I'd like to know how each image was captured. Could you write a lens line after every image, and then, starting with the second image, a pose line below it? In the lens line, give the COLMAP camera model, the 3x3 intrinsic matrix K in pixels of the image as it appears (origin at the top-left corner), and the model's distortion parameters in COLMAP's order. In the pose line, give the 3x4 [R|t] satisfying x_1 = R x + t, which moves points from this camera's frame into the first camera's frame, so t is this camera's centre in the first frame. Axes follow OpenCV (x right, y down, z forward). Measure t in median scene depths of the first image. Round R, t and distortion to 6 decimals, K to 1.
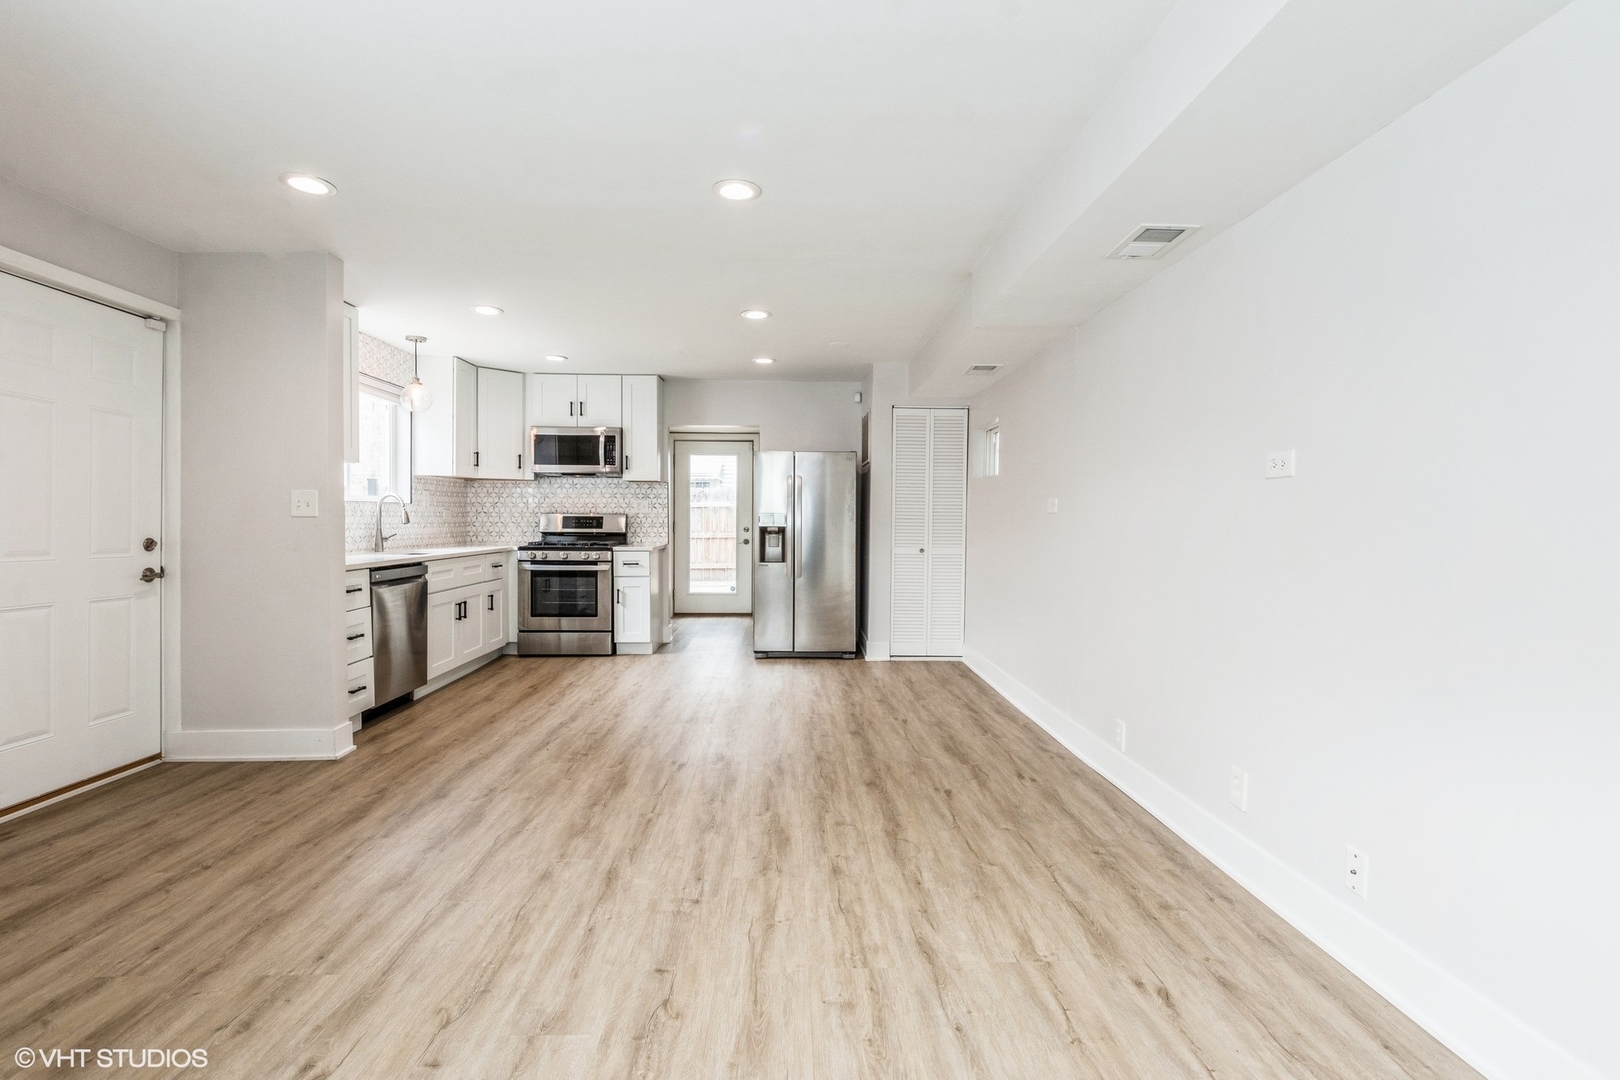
lens RADIAL K [[722.9, 0, 805.1], [0, 722.9, 524.1], [0, 0, 1]] dist [-0.000823, -0.000405]
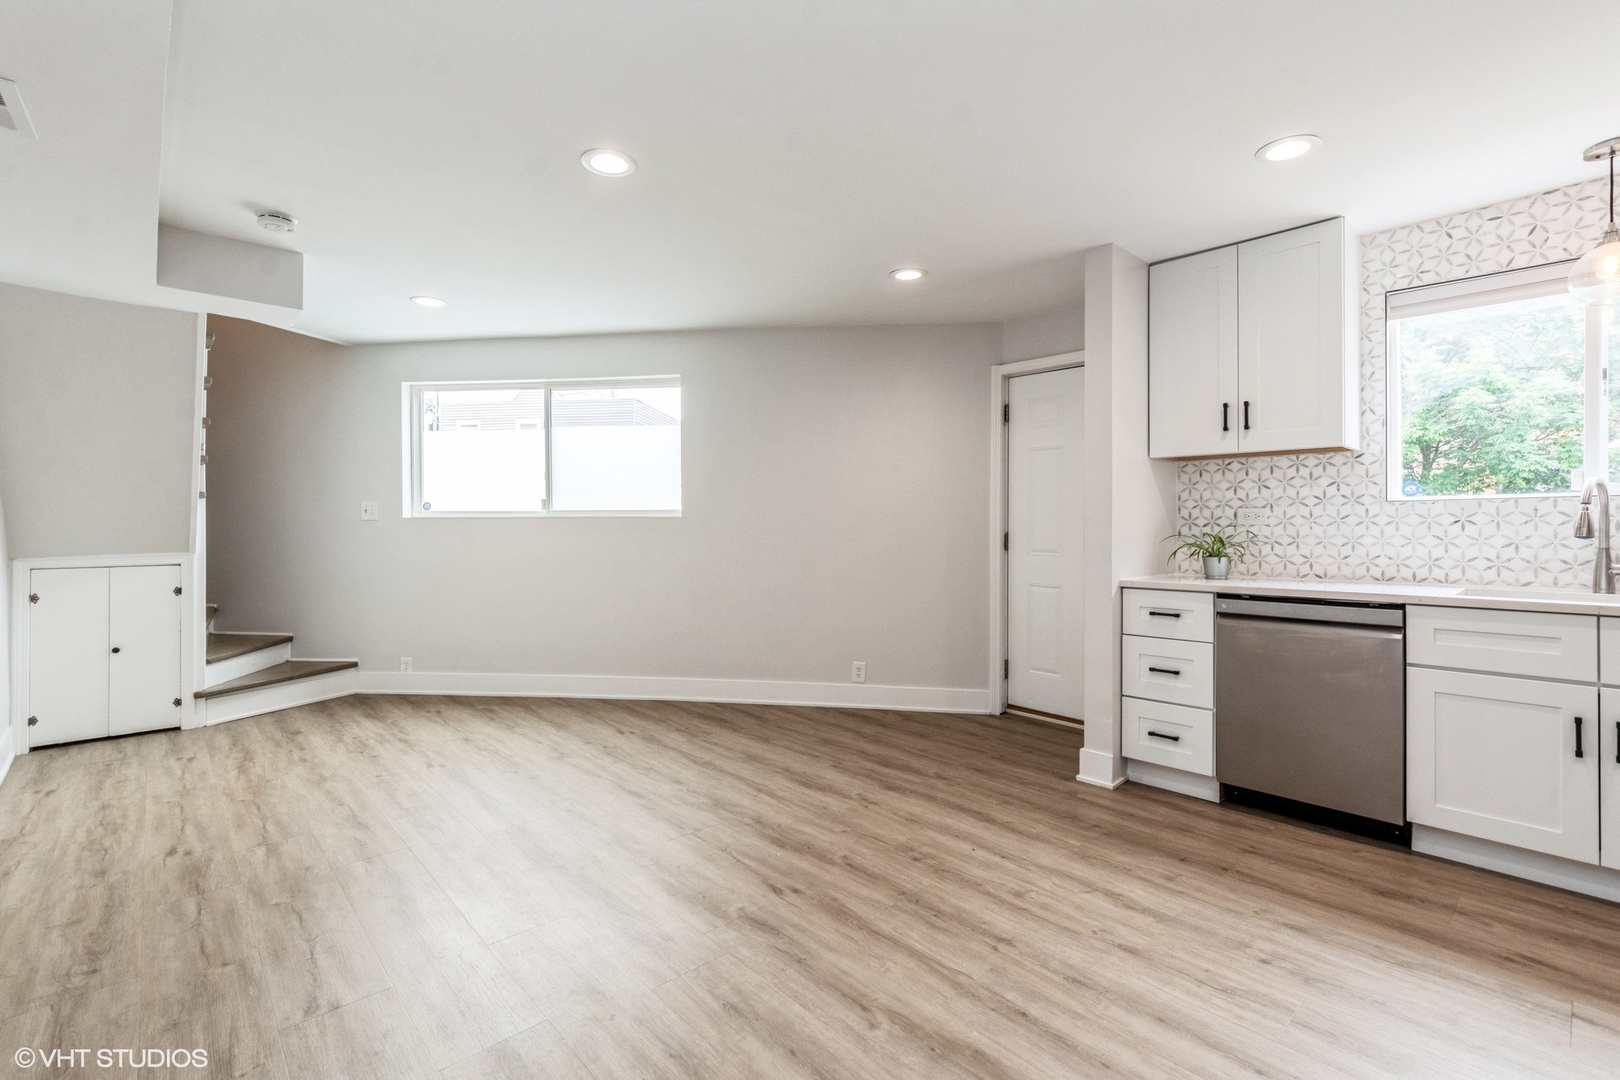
lens RADIAL K [[718.4, 0, 805.3], [0, 718.4, 520.0], [0, 0, 1]] dist [-0.002182, 0.001007]
pose [[-0.758841, -0.010181, -0.651196, 0.304272], [-0.007649, 0.999948, -0.006720, -0.009181], [0.651231, -0.000119, -0.758880, 1.860125]]
